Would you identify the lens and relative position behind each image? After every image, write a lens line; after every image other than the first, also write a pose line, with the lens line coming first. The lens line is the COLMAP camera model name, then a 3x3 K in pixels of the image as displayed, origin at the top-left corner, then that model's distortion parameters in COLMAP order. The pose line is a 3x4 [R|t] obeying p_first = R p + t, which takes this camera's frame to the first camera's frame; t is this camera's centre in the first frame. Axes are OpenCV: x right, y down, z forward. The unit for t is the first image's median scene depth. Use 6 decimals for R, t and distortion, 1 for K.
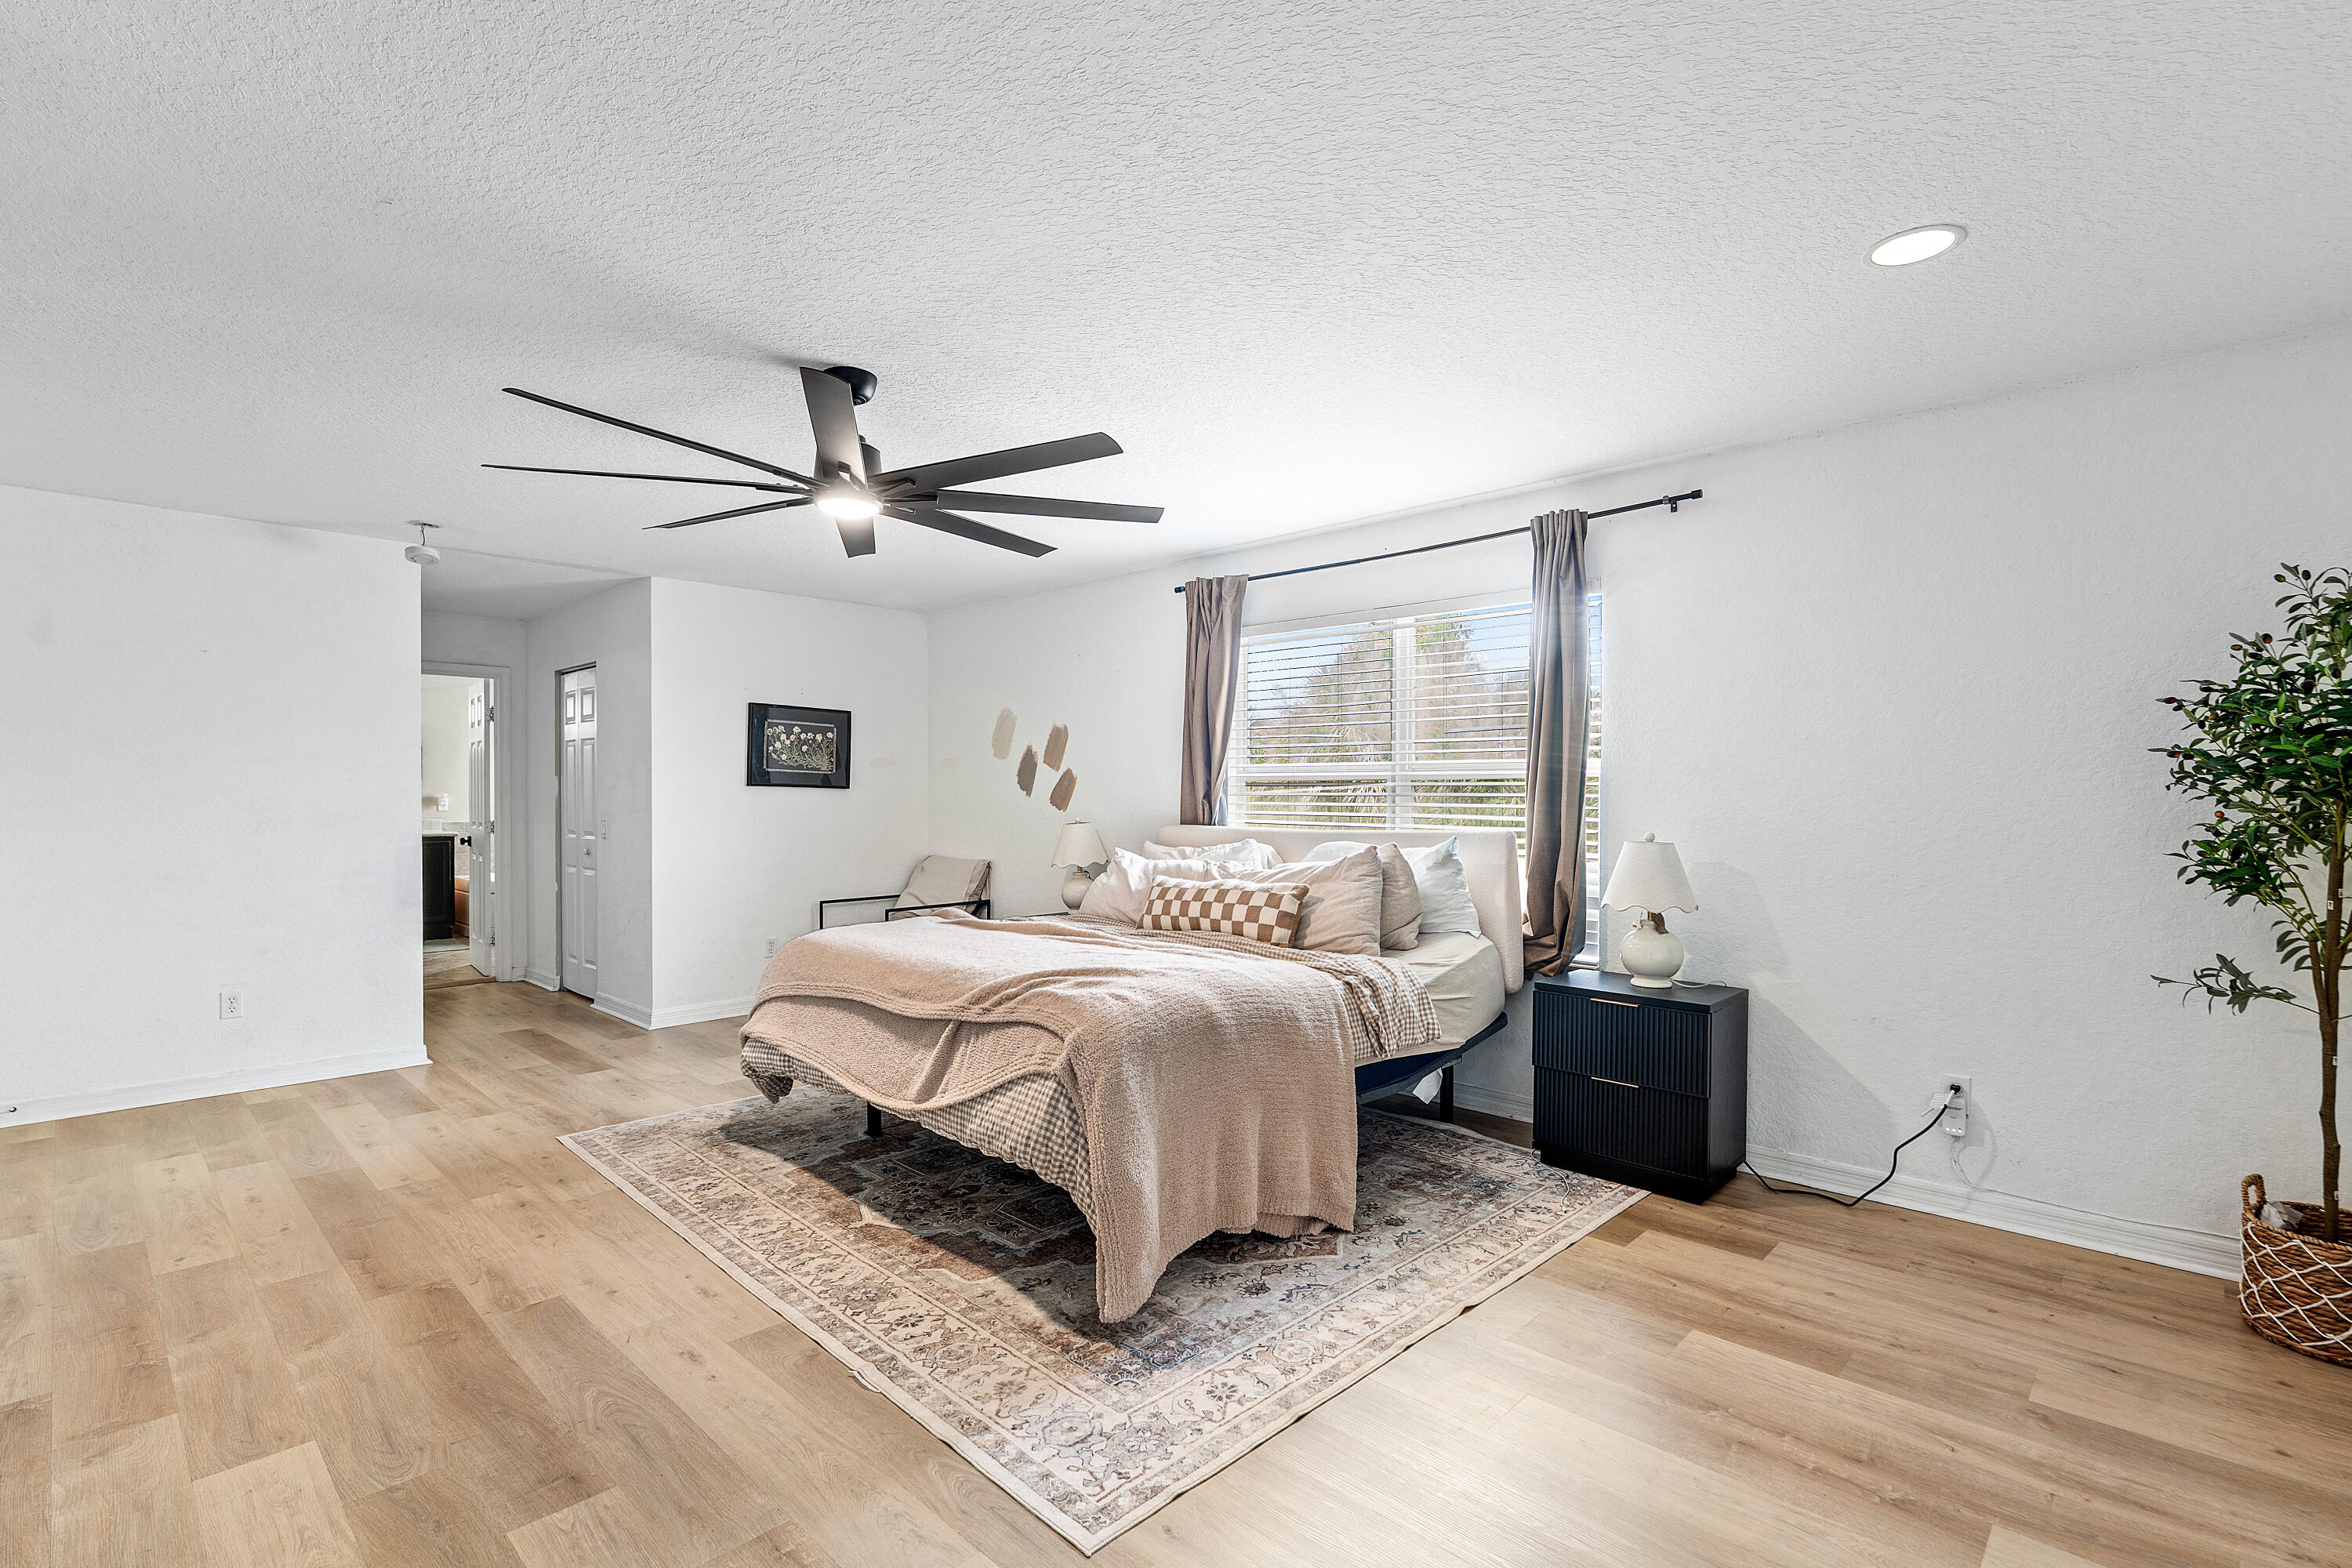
lens RADIAL K [[1066.7, 0, 1167.9], [0, 1066.7, 799.7], [0, 0, 1]] dist [-0.000059, -0.001045]
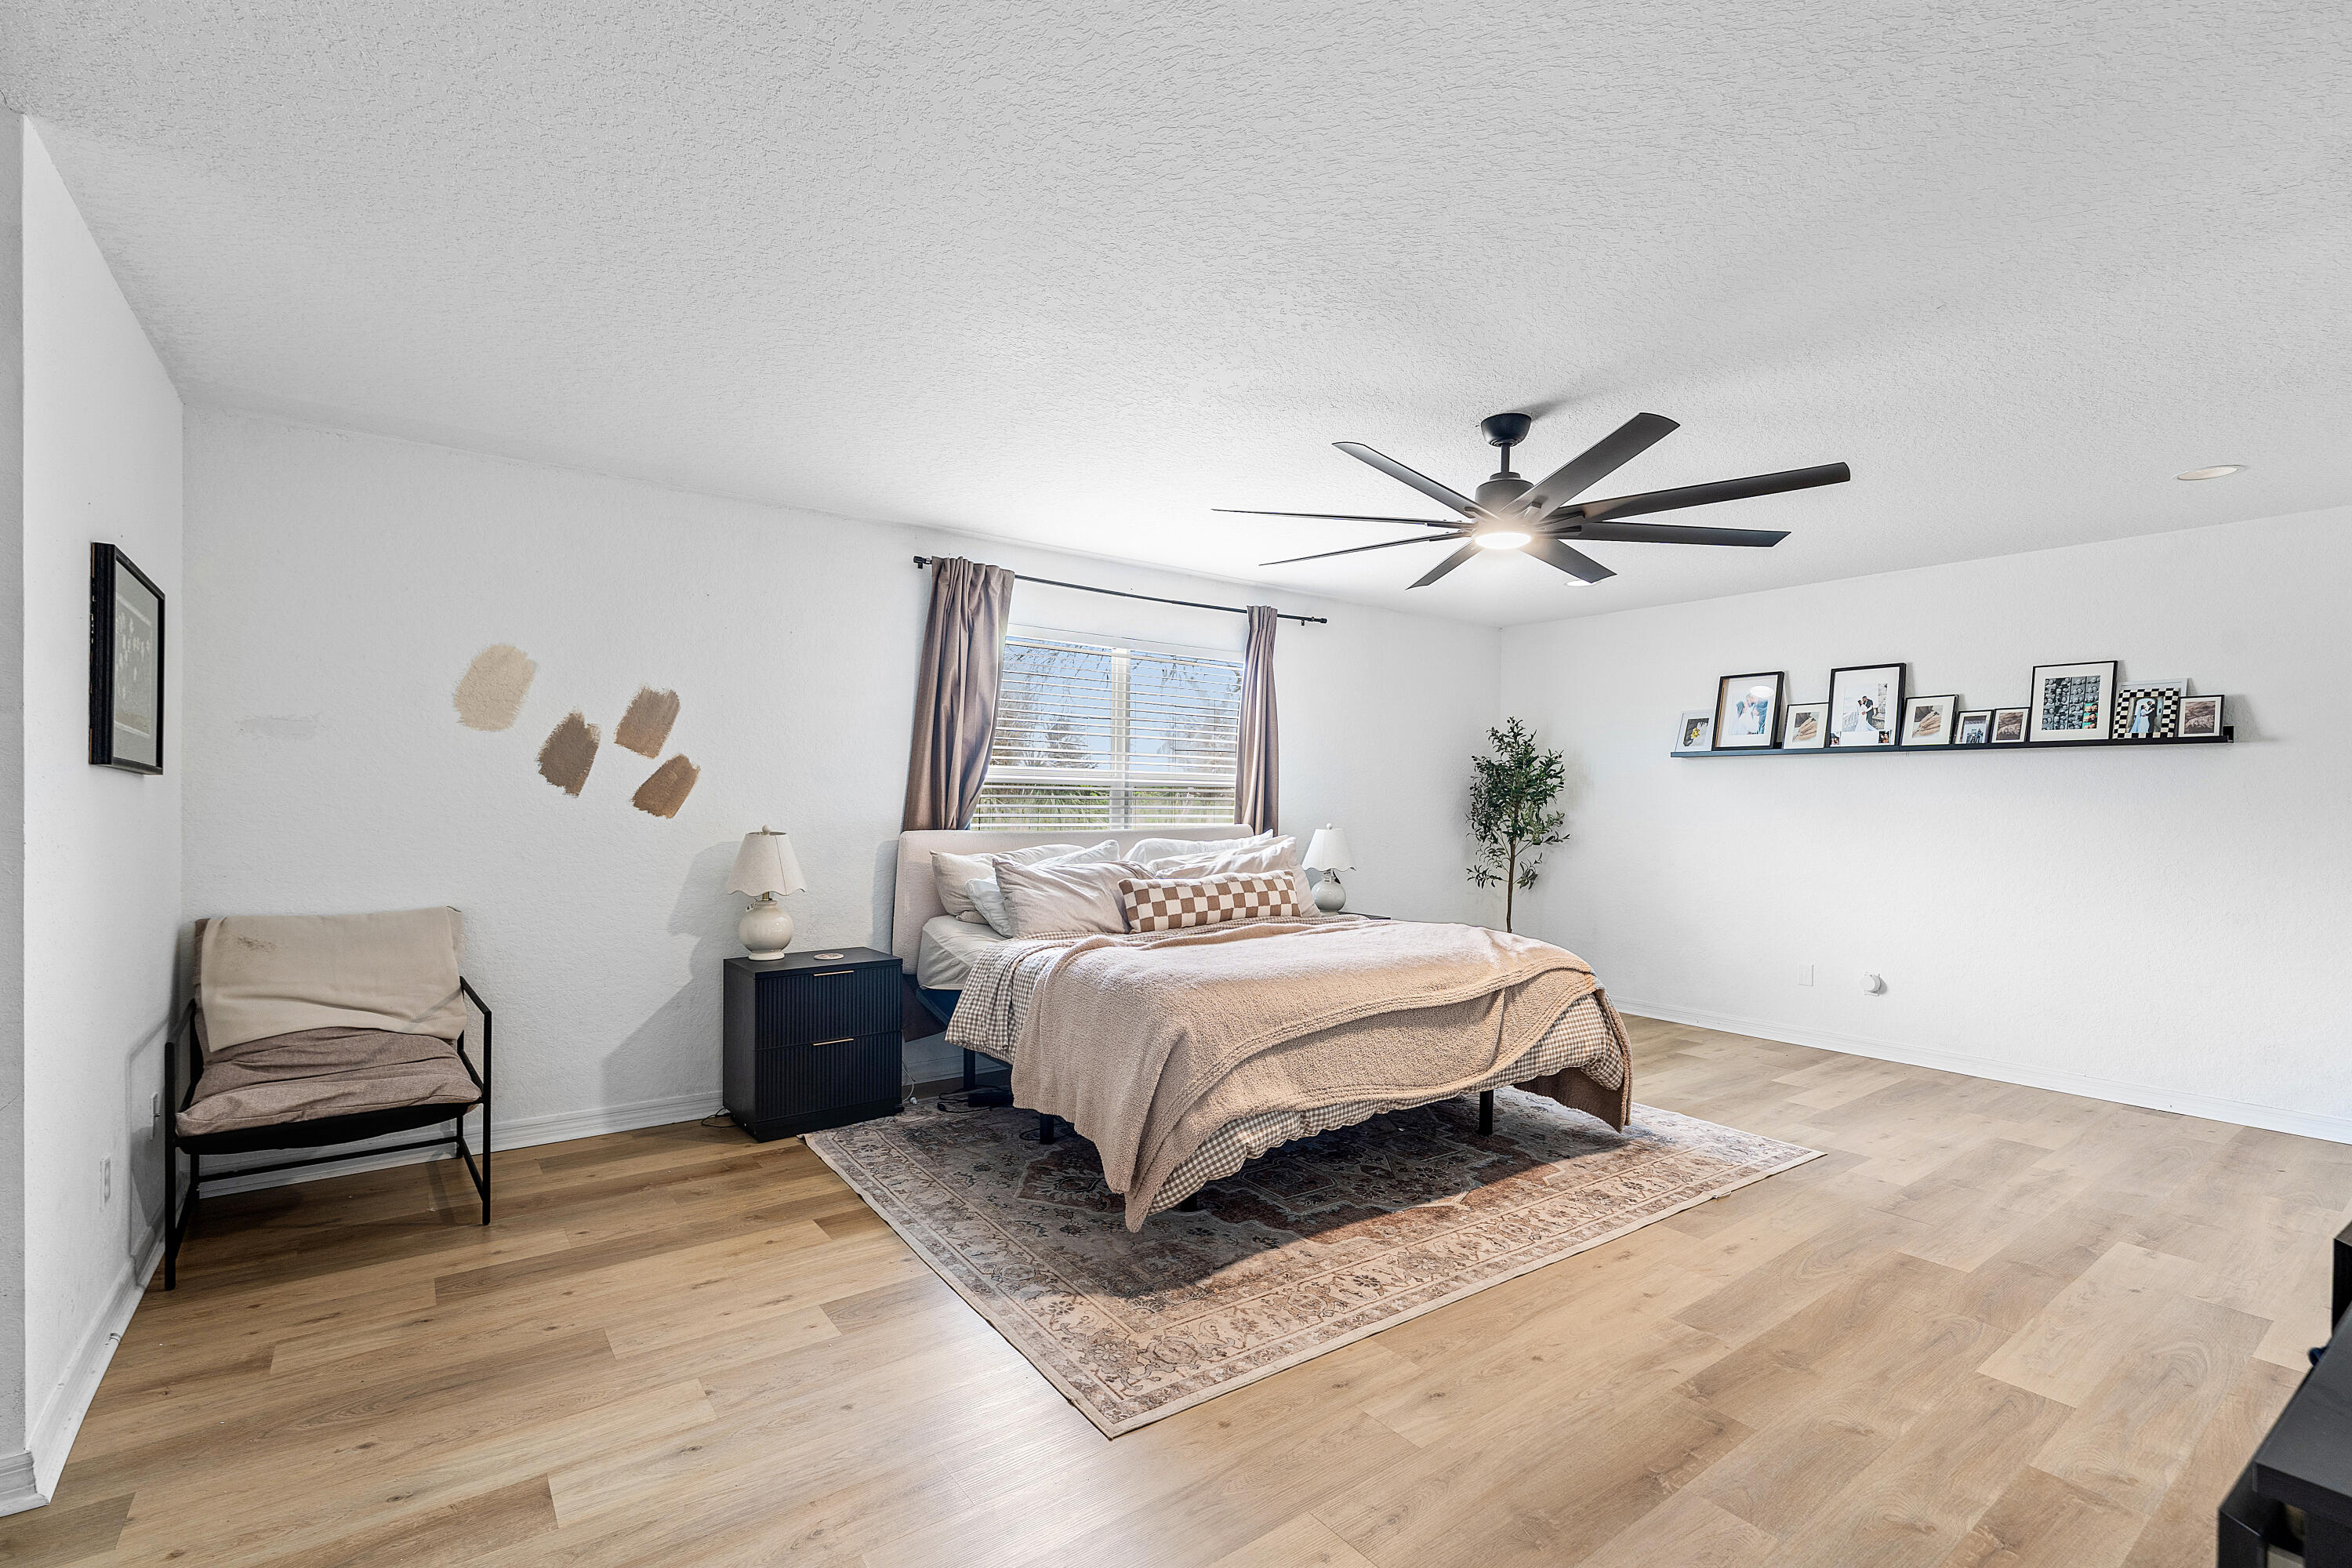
lens RADIAL K [[1066.7, 0, 1177.8], [0, 1066.7, 799.0], [0, 0, 1]] dist [-0.000059, -0.001045]
pose [[0.158783, 0.003267, 0.987308, -1.302129], [-0.004125, 0.999988, -0.002645, -0.001820], [-0.987305, -0.003653, 0.158795, 1.049731]]
